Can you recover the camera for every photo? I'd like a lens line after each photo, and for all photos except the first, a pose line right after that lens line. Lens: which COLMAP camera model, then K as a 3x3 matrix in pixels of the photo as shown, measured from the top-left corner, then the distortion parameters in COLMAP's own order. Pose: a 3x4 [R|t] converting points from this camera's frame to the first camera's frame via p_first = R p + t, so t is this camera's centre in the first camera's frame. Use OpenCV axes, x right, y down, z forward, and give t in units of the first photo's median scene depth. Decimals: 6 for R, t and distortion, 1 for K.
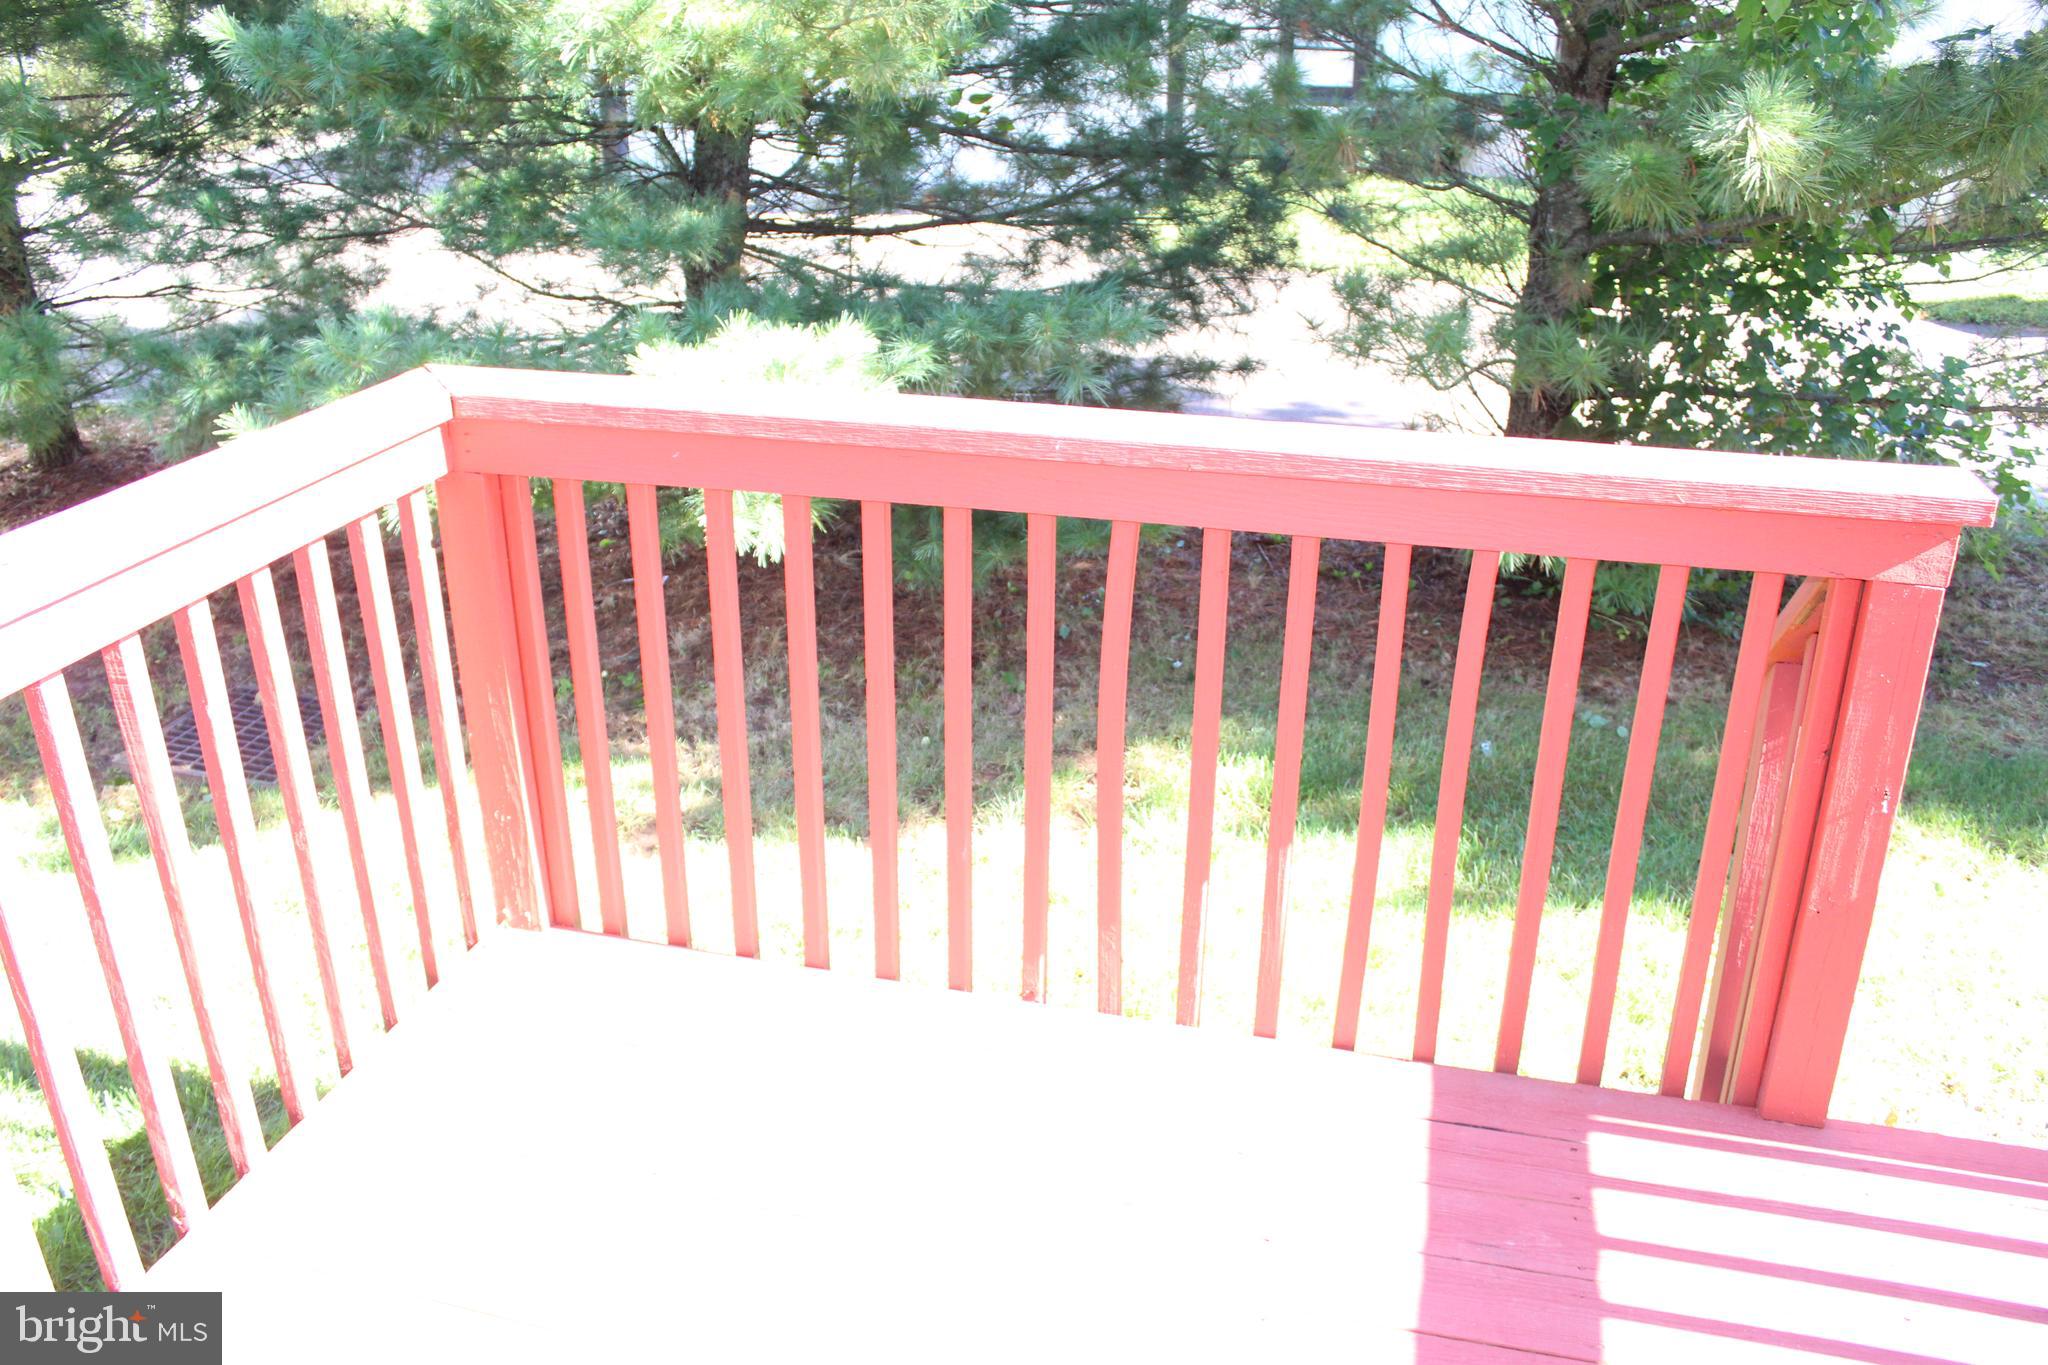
lens RADIAL K [[1699.7, 0, 1018.1], [0, 1699.7, 685.1], [0, 0, 1]] dist [-0.164917, 0.143568]
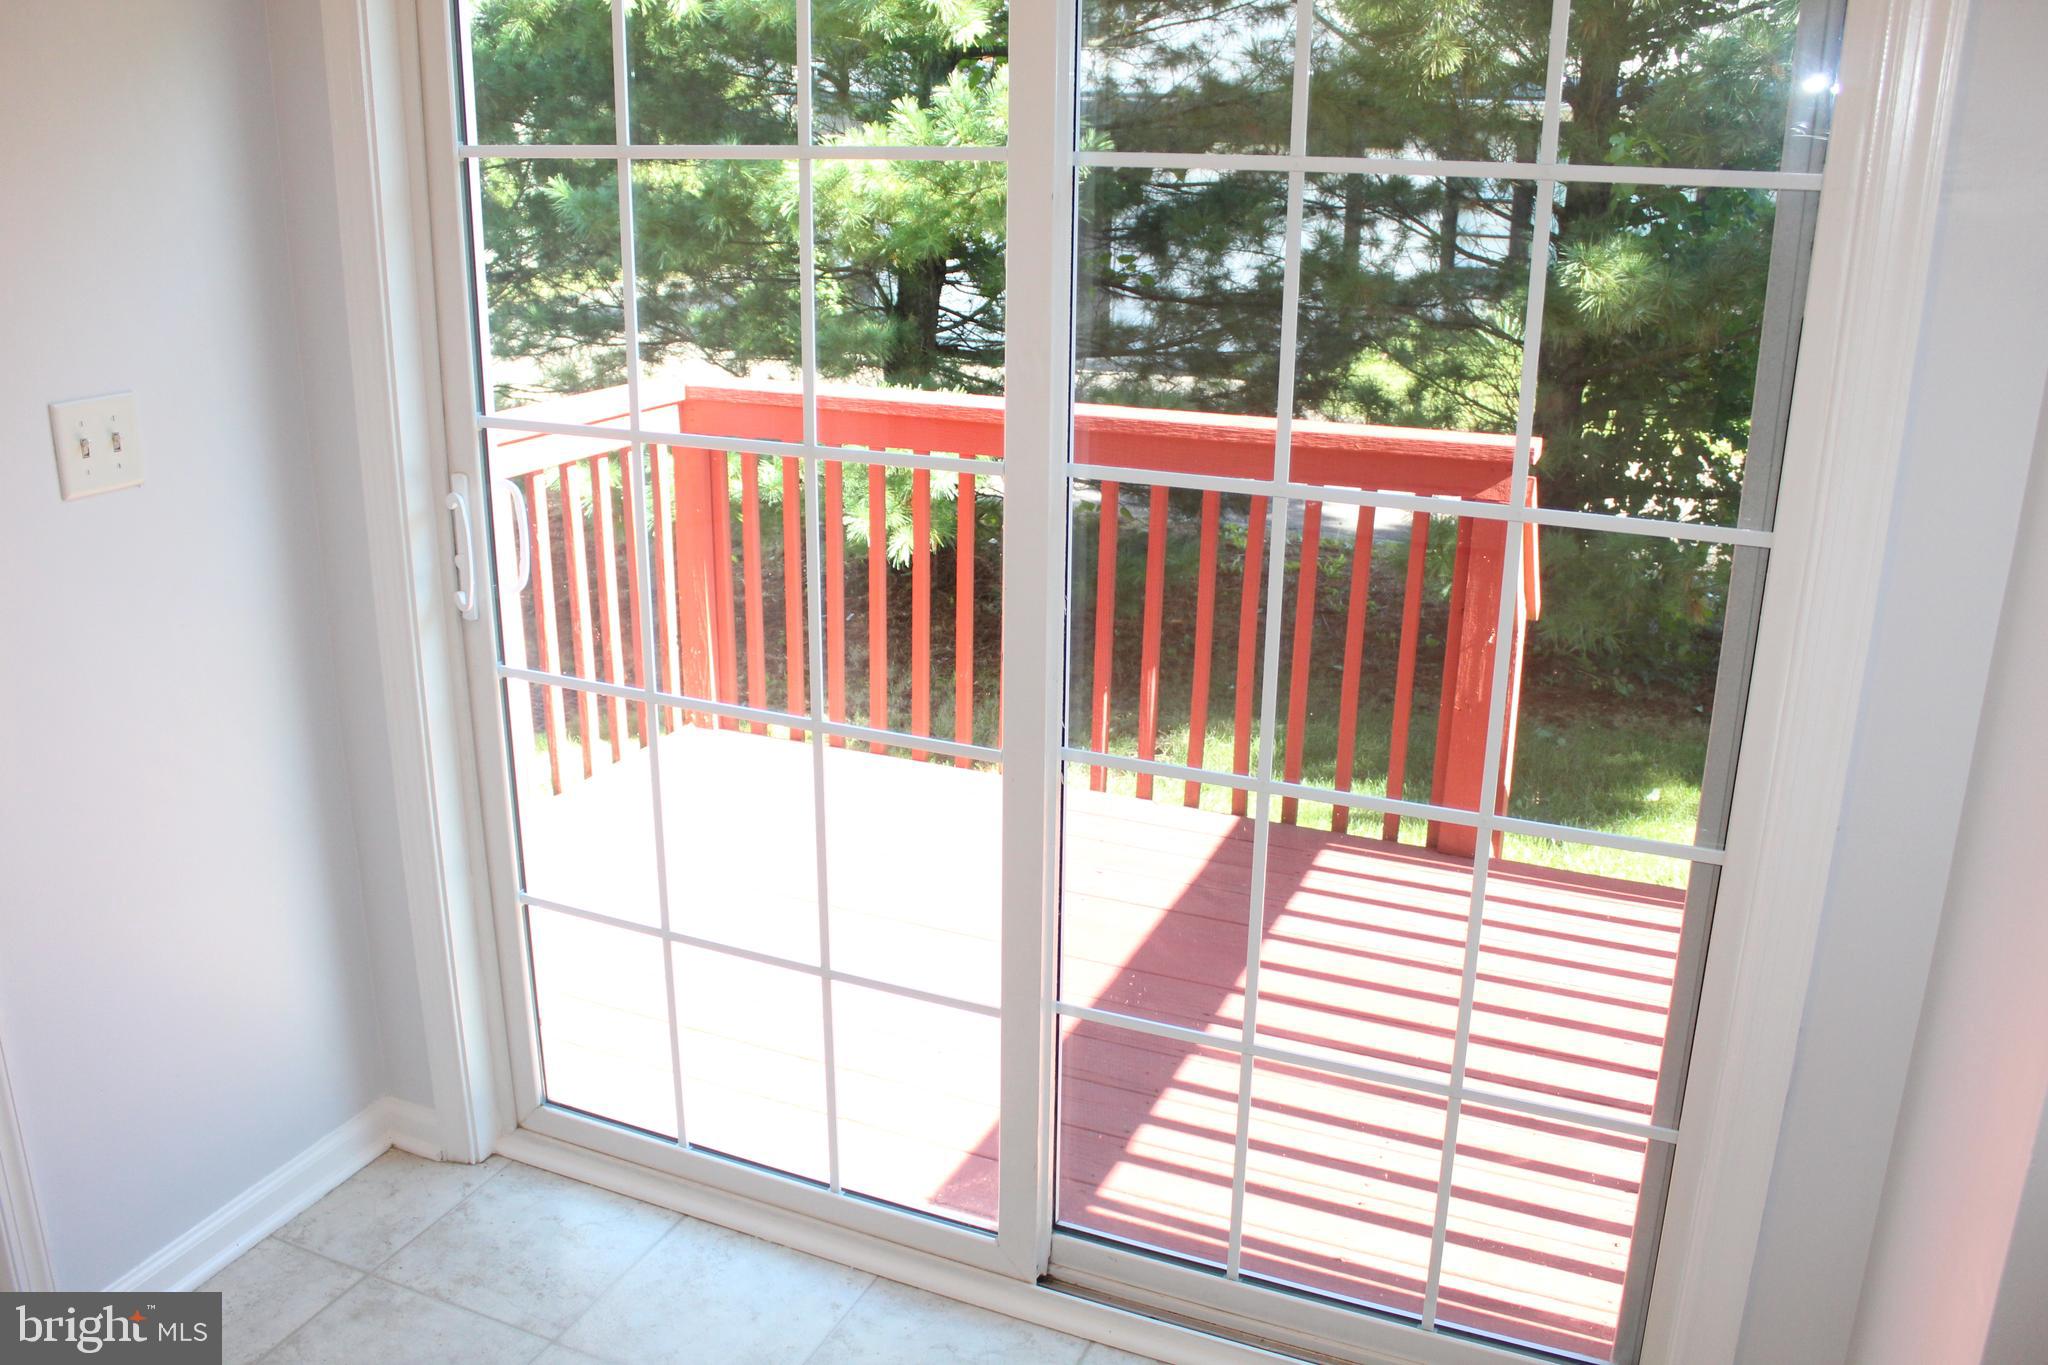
lens RADIAL K [[1712.3, 0, 1024.0], [0, 1712.3, 682.5], [0, 0, 1]] dist [-0.168864, 0.145102]
pose [[0.988641, 0.050434, -0.141579, 0.129978], [-0.065354, 0.992554, -0.102792, 0.135977], [0.135341, 0.110877, 0.984576, -0.310626]]
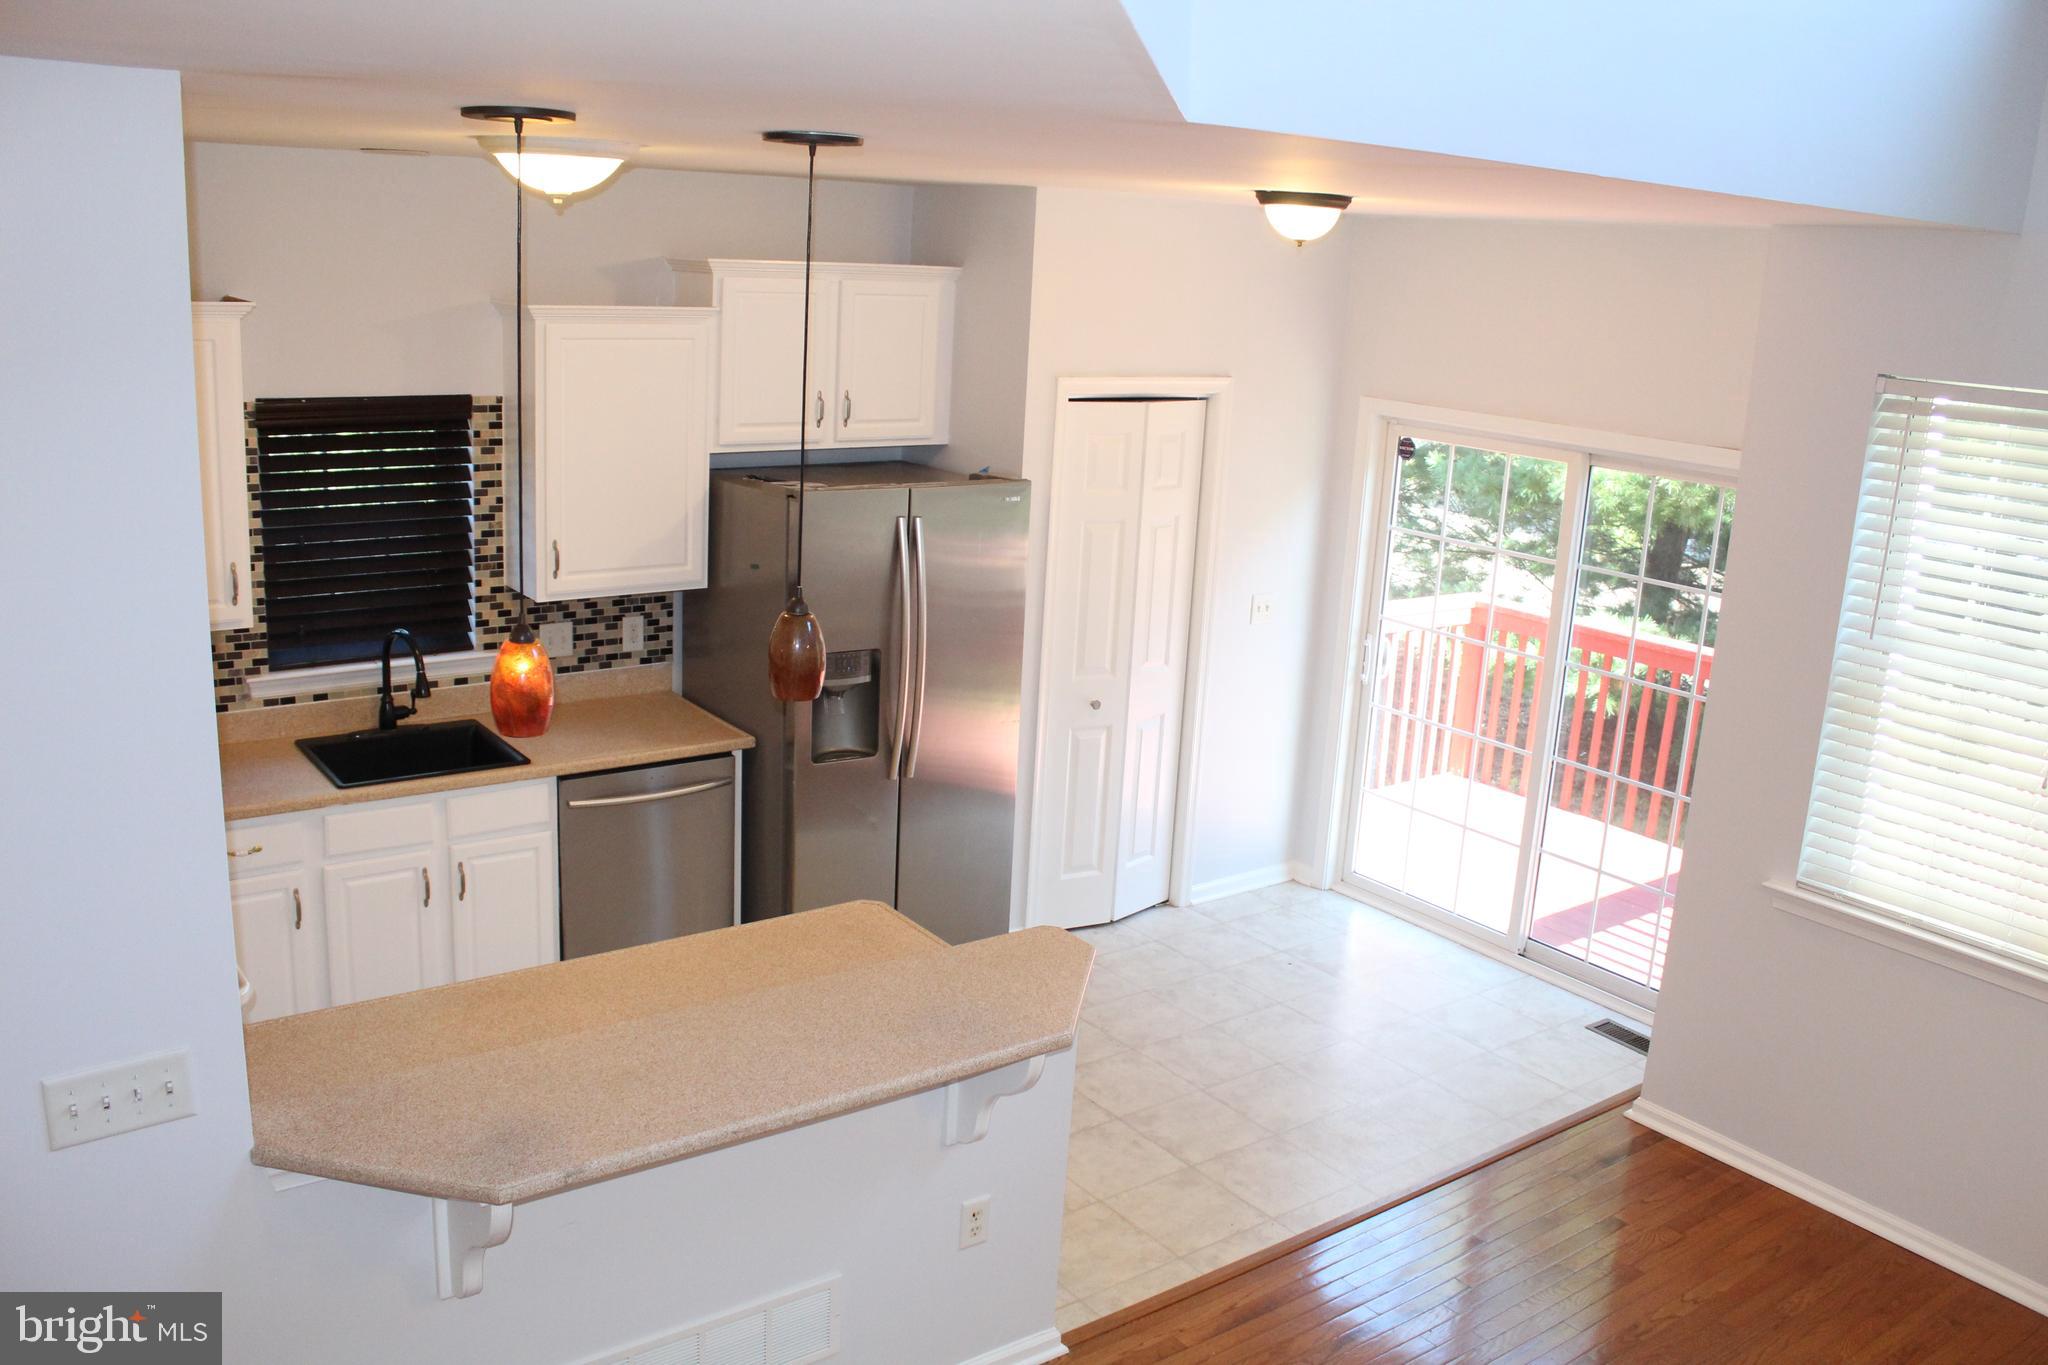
lens RADIAL K [[1712.3, 0, 1024.0], [0, 1712.3, 682.5], [0, 0, 1]] dist [-0.168864, 0.145102]
pose [[0.789297, 0.184900, -0.585511, 0.482881], [-0.296113, 0.949990, -0.099175, 0.291508], [0.537892, 0.251656, 0.804575, -1.096056]]
